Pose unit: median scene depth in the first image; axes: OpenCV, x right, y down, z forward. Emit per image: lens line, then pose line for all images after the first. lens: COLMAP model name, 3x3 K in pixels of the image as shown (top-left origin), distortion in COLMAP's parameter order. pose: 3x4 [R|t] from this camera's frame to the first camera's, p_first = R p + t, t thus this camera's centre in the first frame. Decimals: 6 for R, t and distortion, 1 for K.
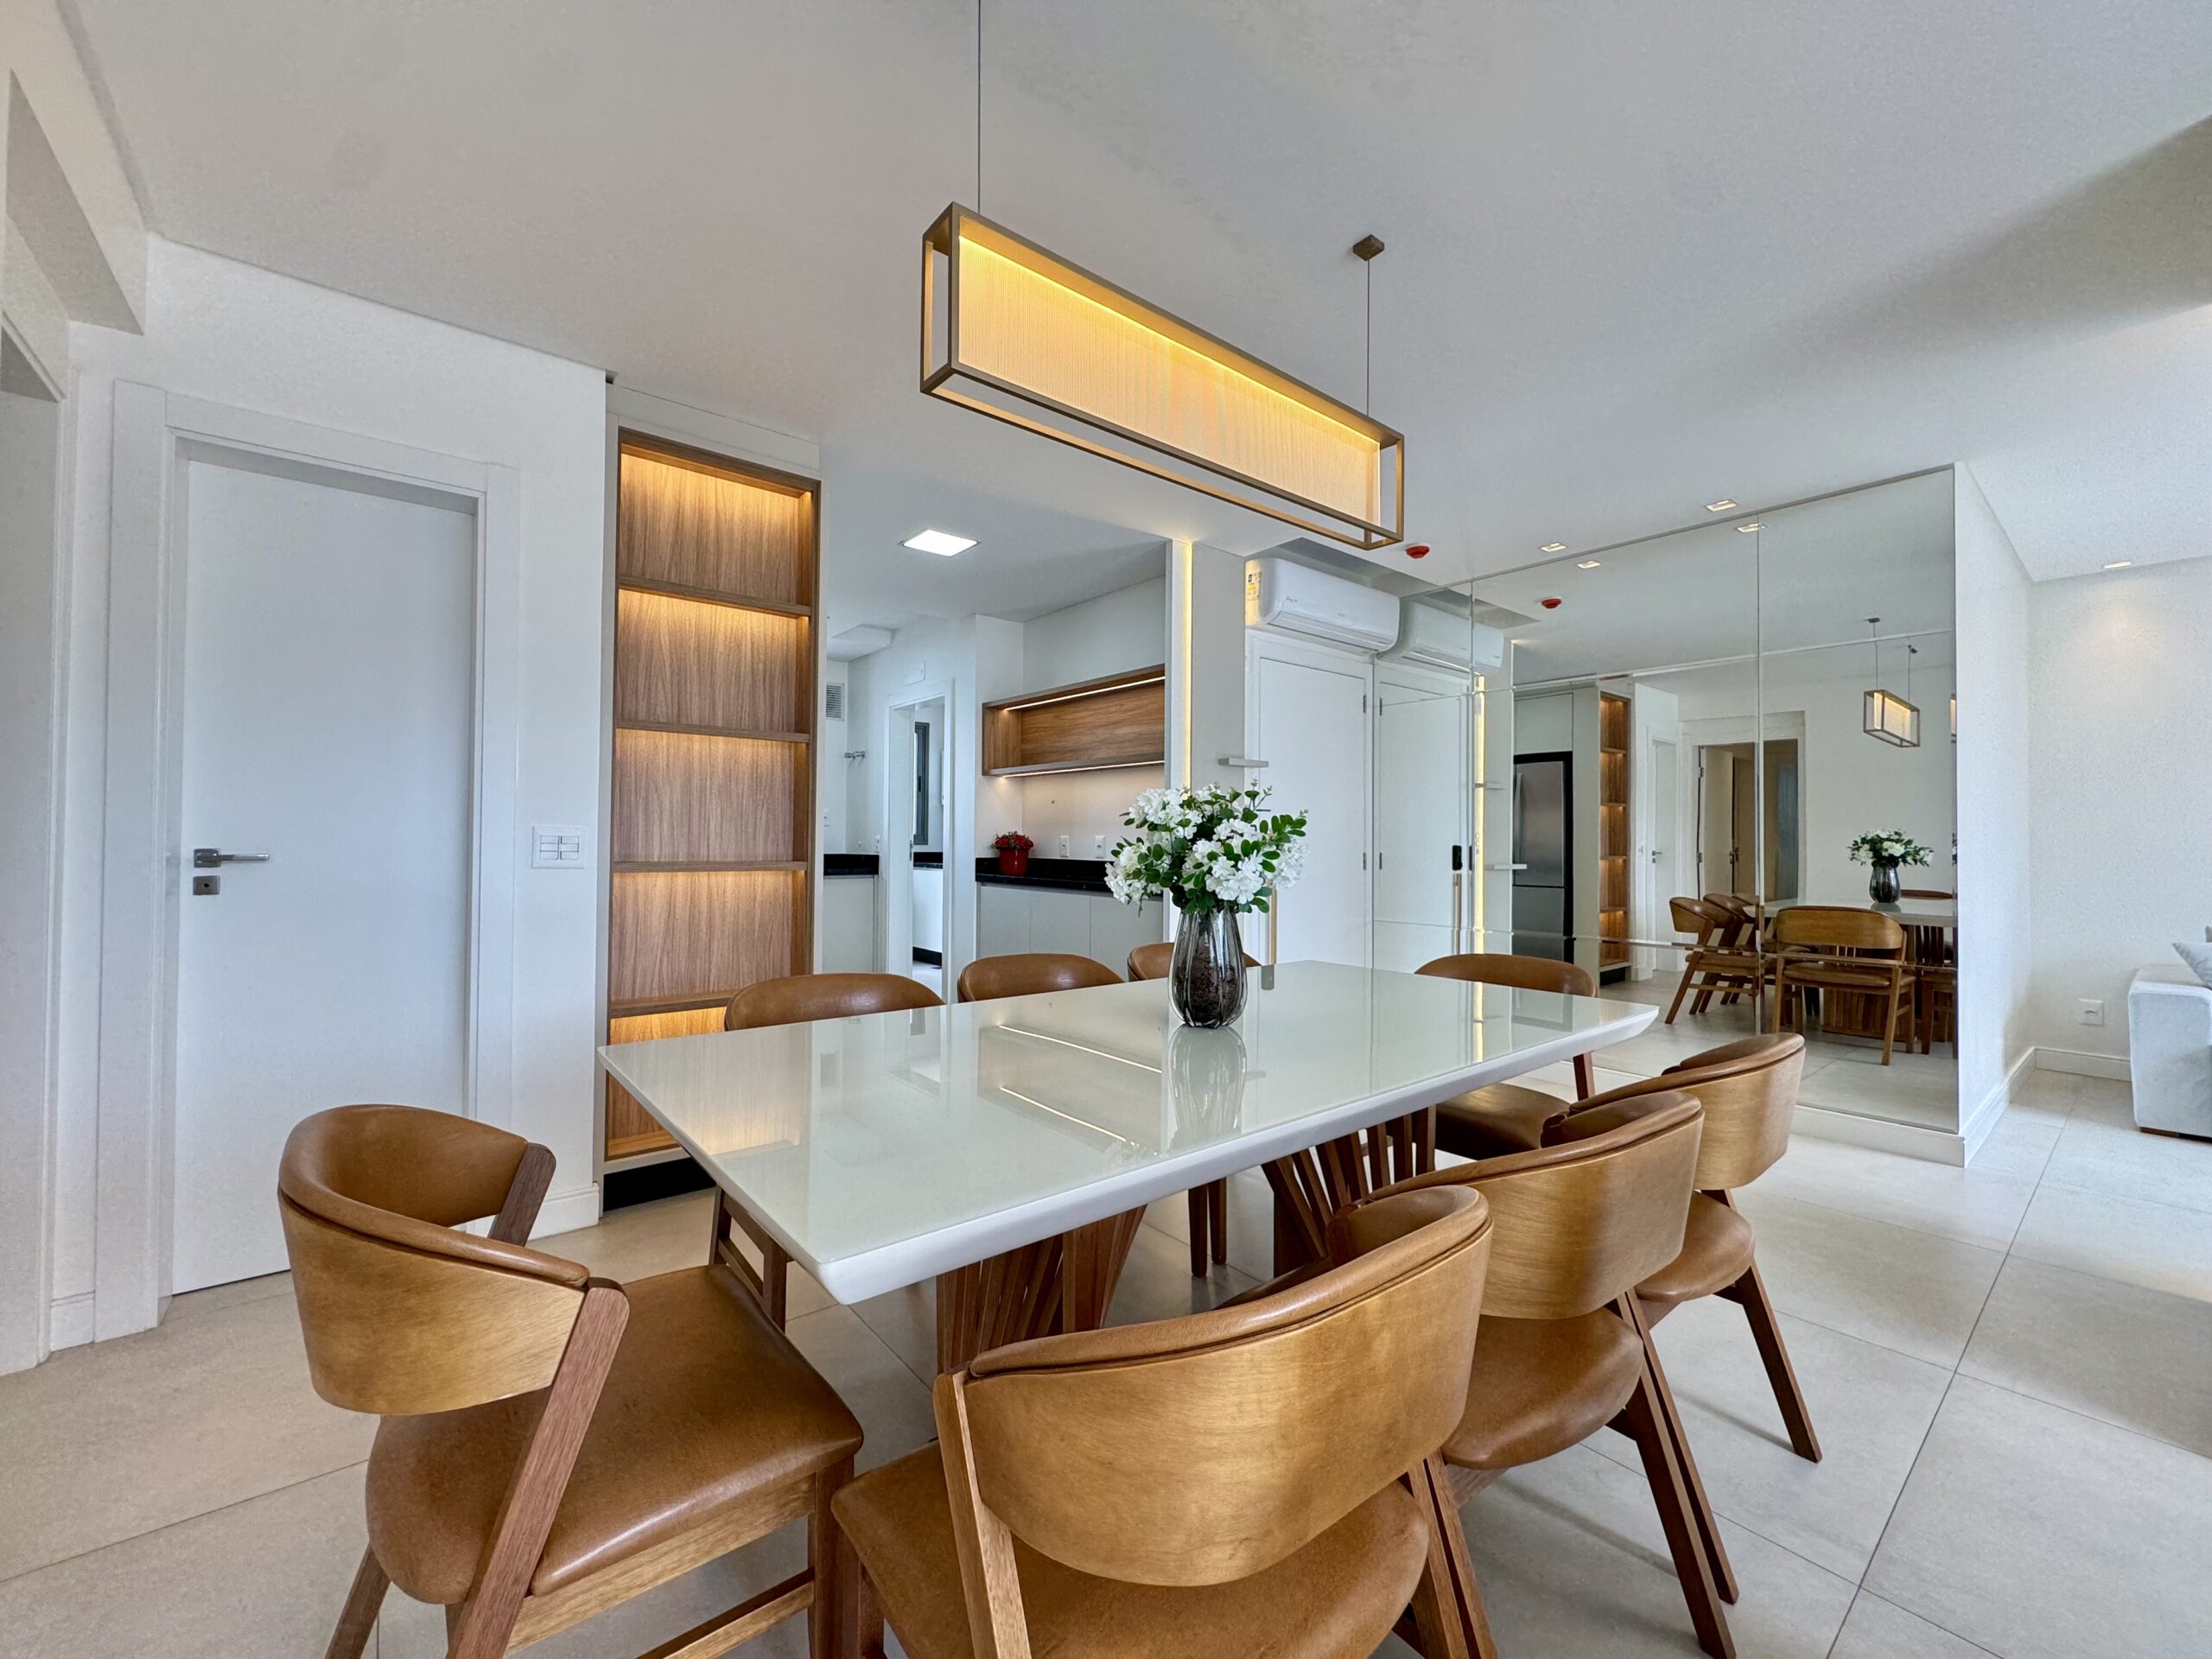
lens RADIAL K [[884.8, 0, 1105.8], [0, 884.8, 831.4], [0, 0, 1]] dist [-0.002763, -0.000180]
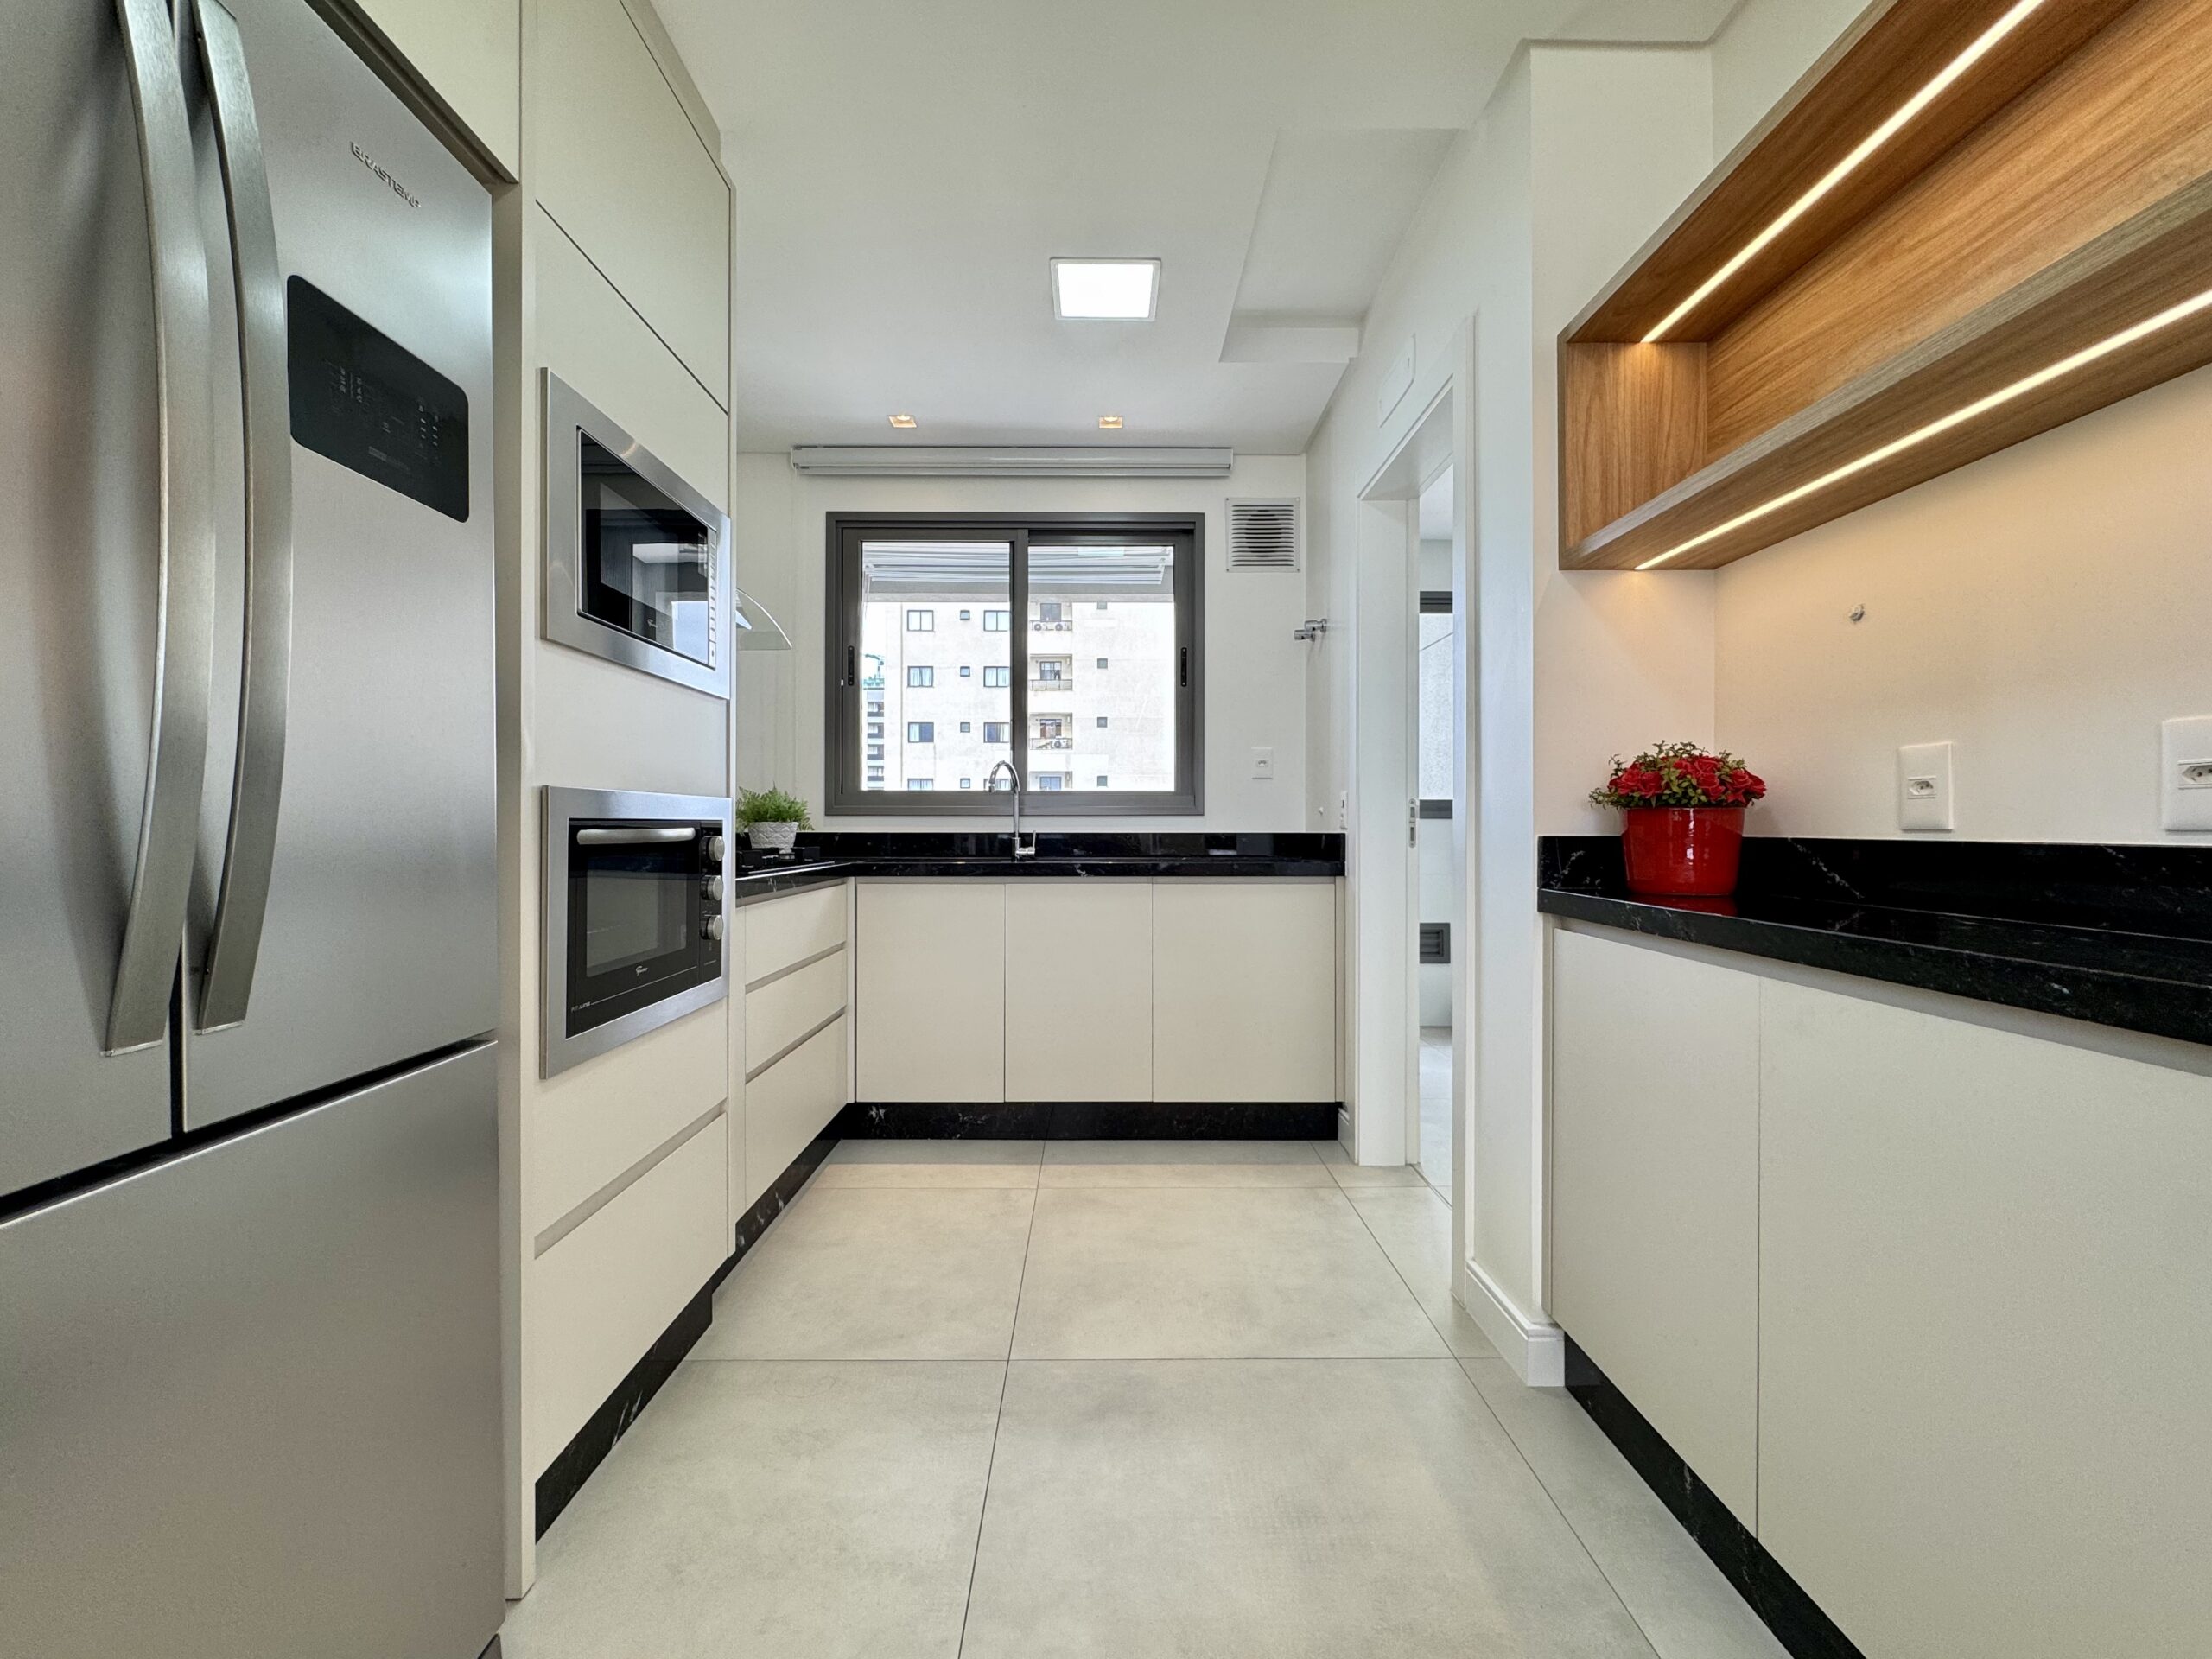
lens RADIAL K [[939.7, 0, 1113.2], [0, 939.7, 832.3], [0, 0, 1]] dist [0.000256, 0.000785]
pose [[0.787168, -0.004192, -0.616724, -0.060985], [0.013293, 0.999860, 0.010170, 0.023141], [0.616595, -0.016203, 0.787114, 0.644352]]
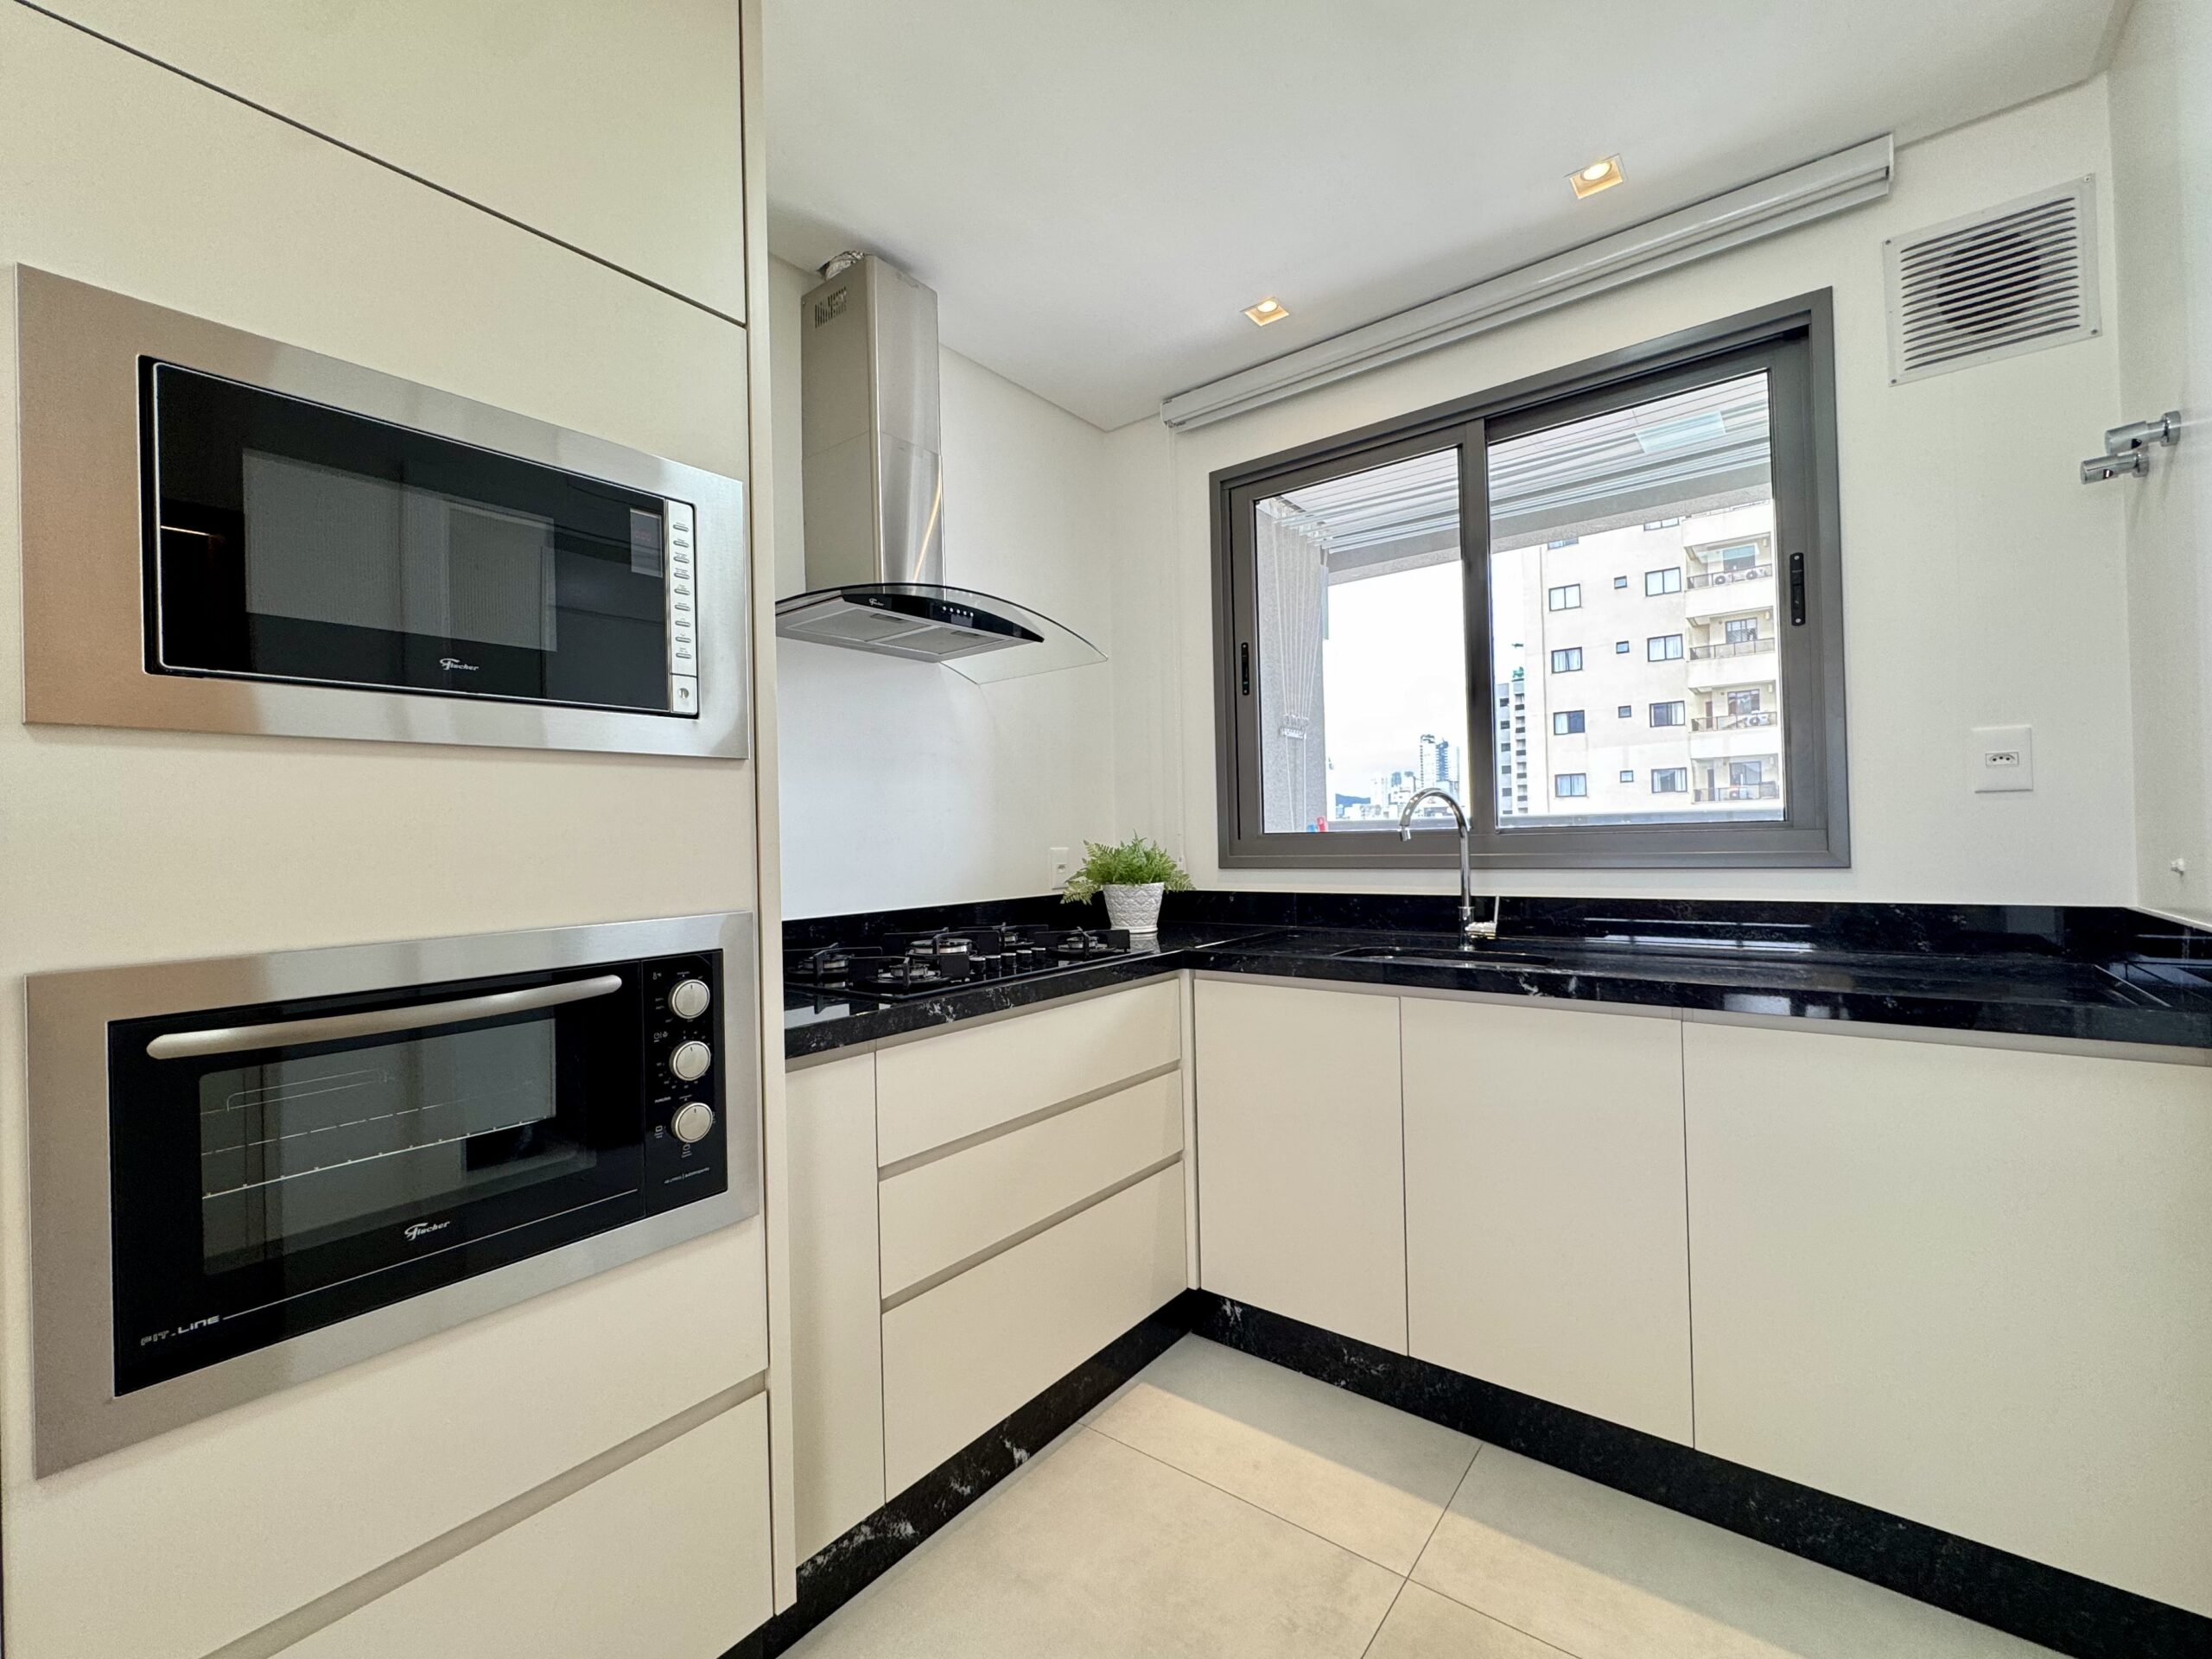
lens RADIAL K [[939.7, 0, 1112.0], [0, 939.7, 828.1], [0, 0, 1]] dist [0.000256, 0.000785]
pose [[0.231033, -0.022122, -0.972694, -0.150356], [0.038668, 0.999160, -0.013539, -0.002247], [0.972177, -0.034484, 0.231694, 0.872610]]
